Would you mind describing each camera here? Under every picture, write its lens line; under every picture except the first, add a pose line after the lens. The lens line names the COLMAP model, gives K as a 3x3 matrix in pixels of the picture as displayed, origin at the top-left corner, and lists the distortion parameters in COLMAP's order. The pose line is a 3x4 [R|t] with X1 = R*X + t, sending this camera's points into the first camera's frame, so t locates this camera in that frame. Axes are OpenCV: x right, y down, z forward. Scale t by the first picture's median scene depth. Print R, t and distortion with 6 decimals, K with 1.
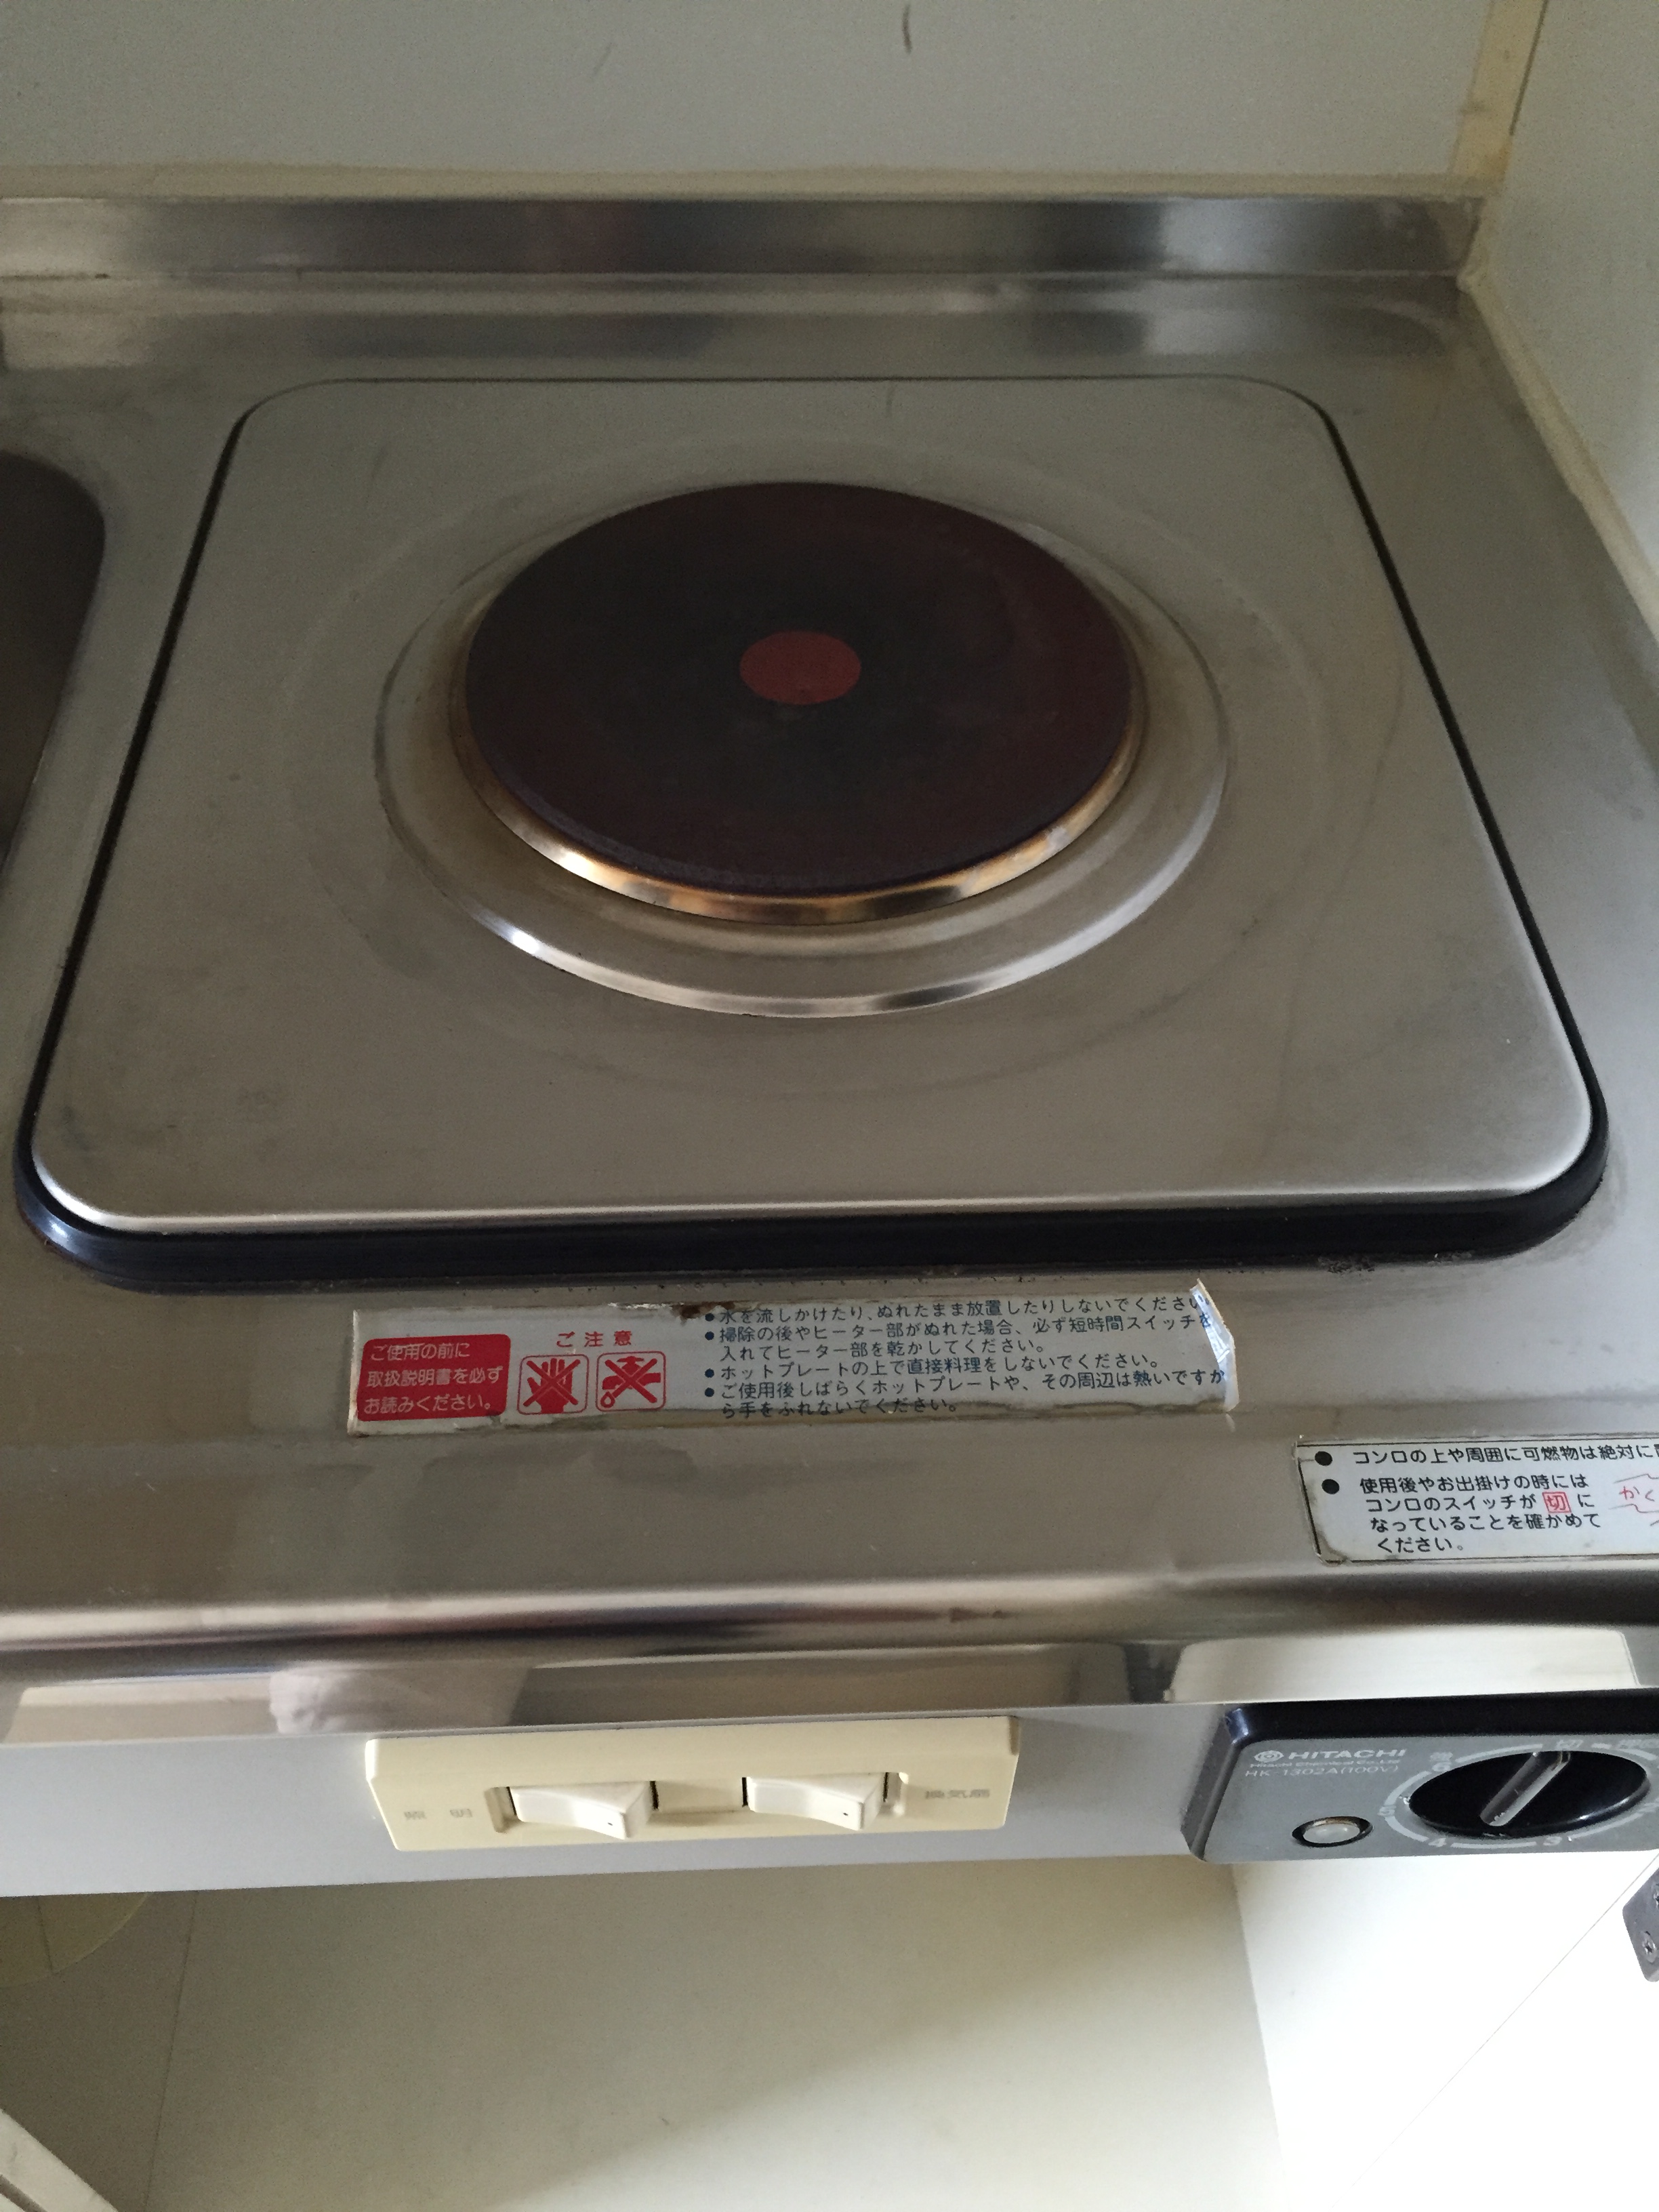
lens RADIAL K [[1905.5, 0, 829.5], [0, 1905.5, 1106.0], [0, 0, 1]] dist [0.093581, -0.153298]
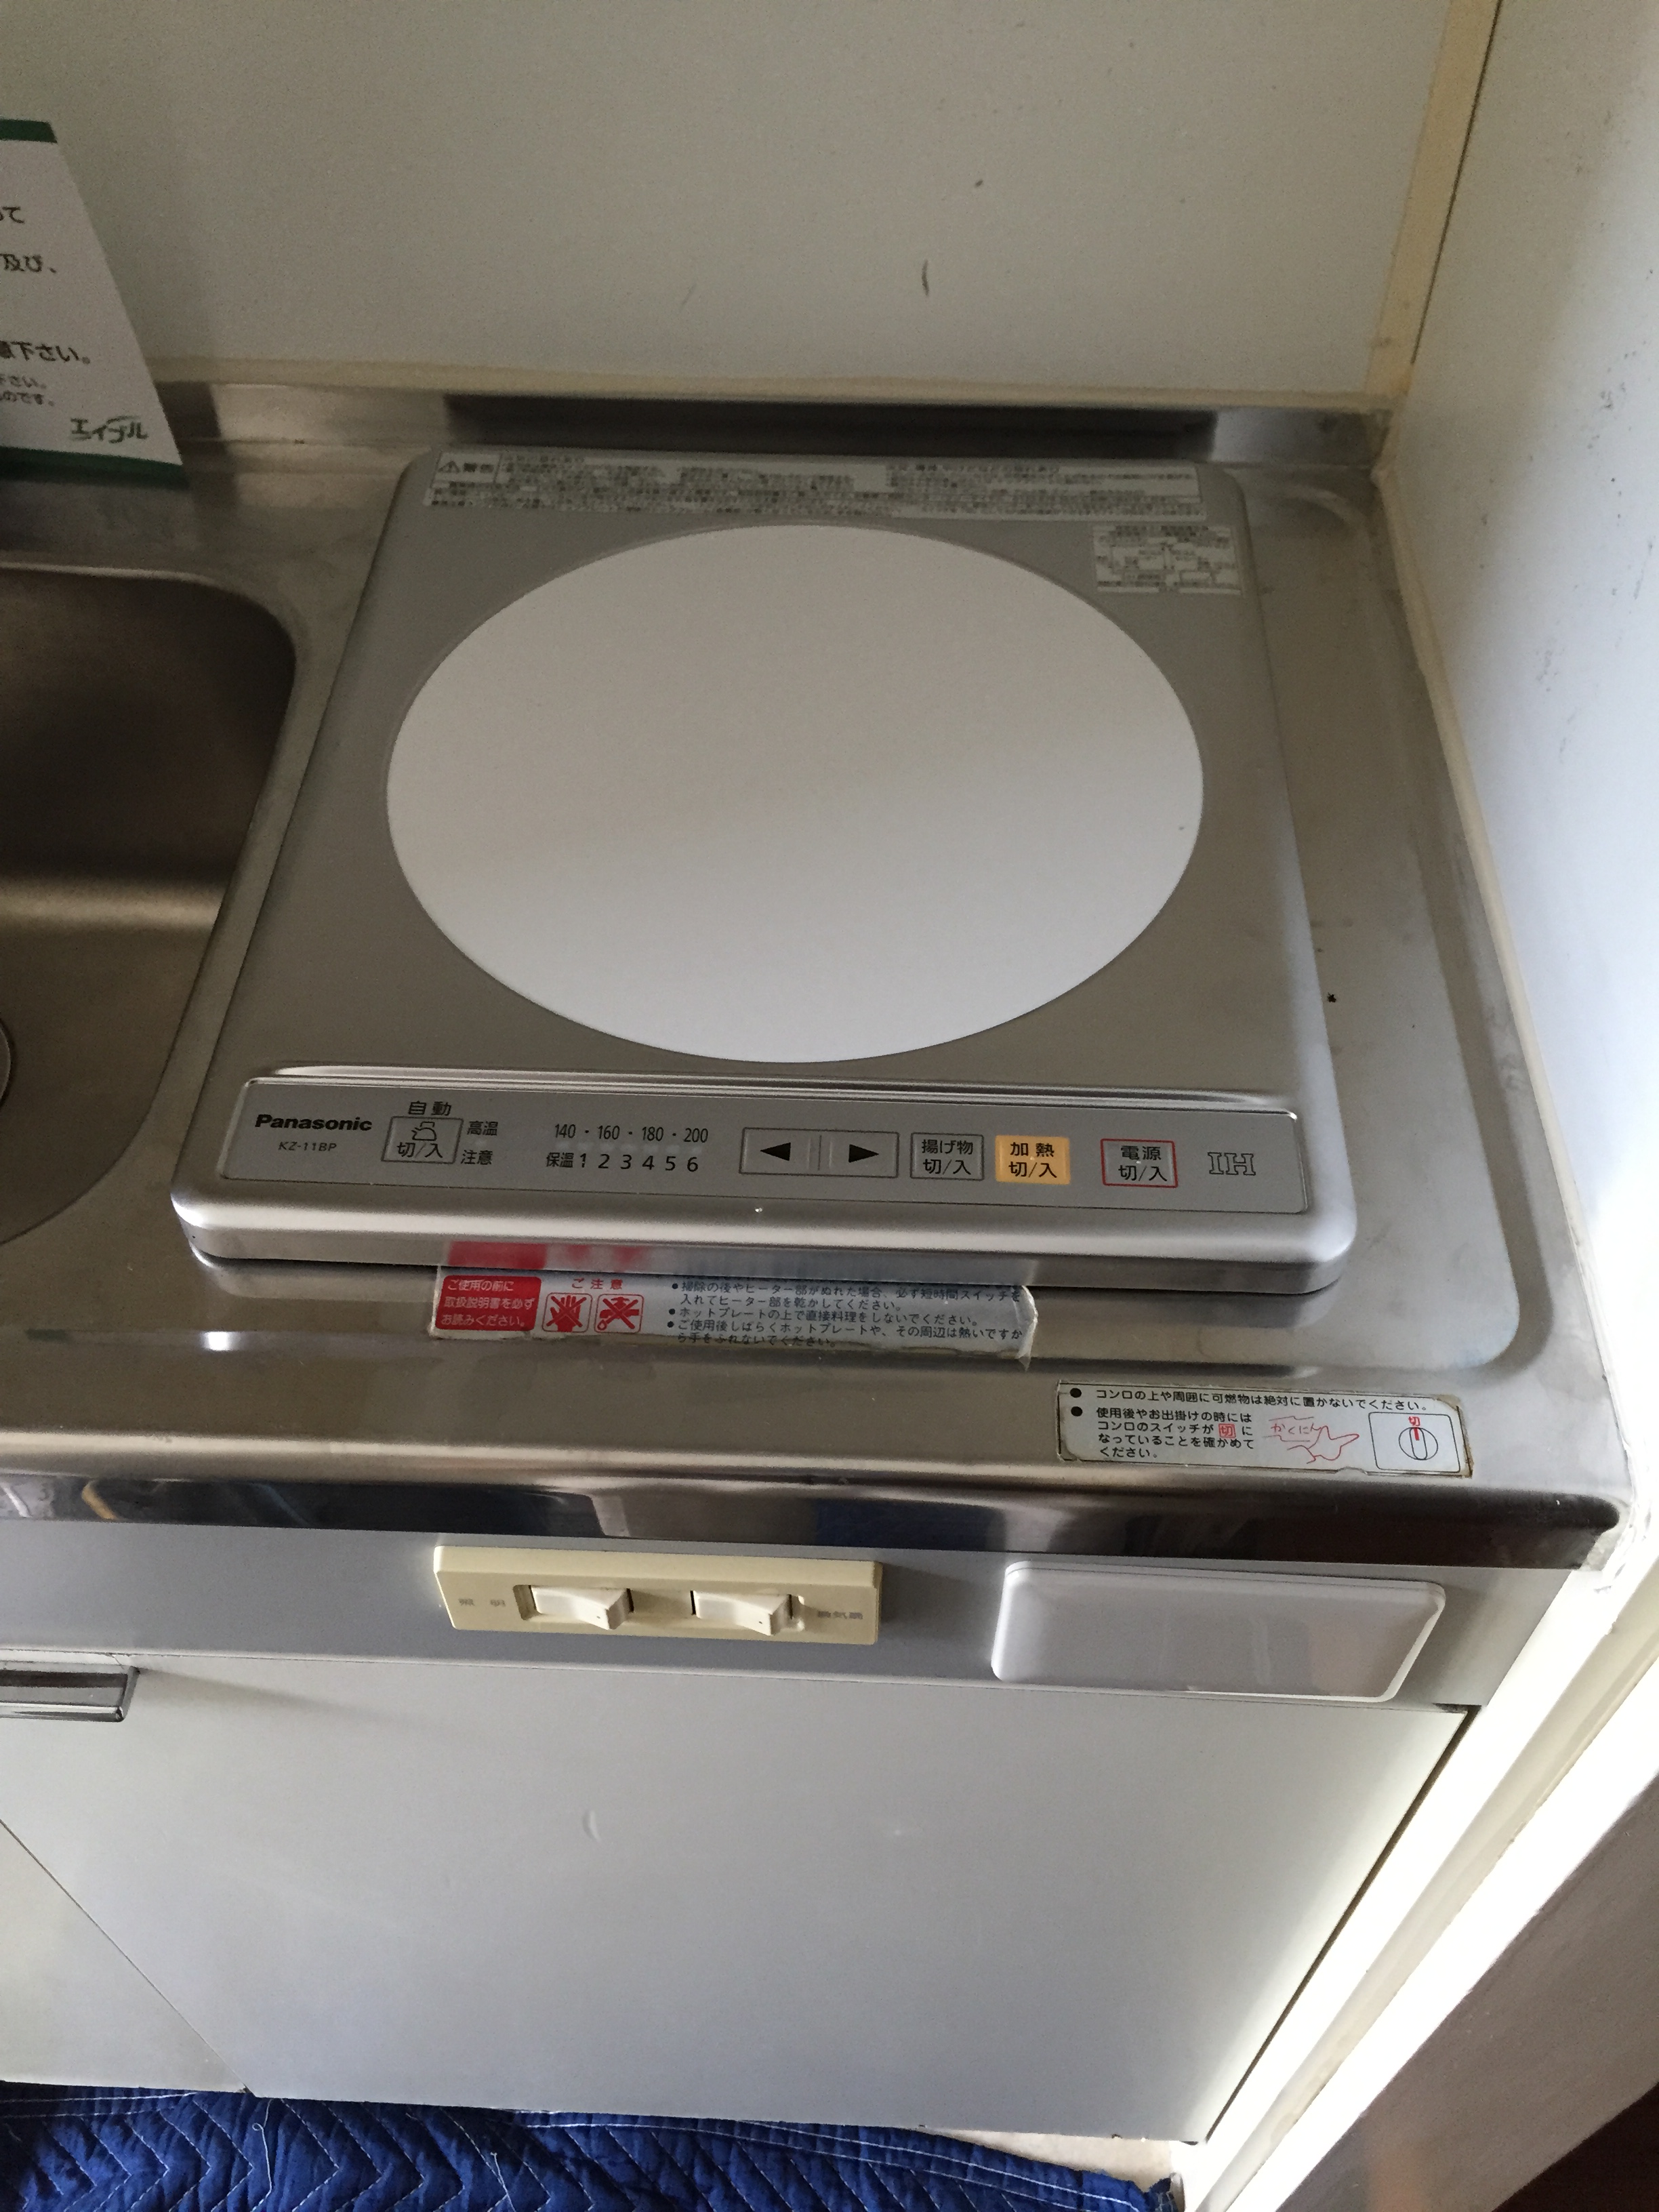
lens RADIAL K [[1905.5, 0, 829.5], [0, 1905.5, 1106.0], [0, 0, 1]] dist [0.093581, -0.153298]
pose [[0.996205, 0.052547, -0.069384, 0.154260], [-0.051129, 0.998449, 0.022054, -0.058513], [0.070435, -0.018423, 0.997346, -0.467413]]
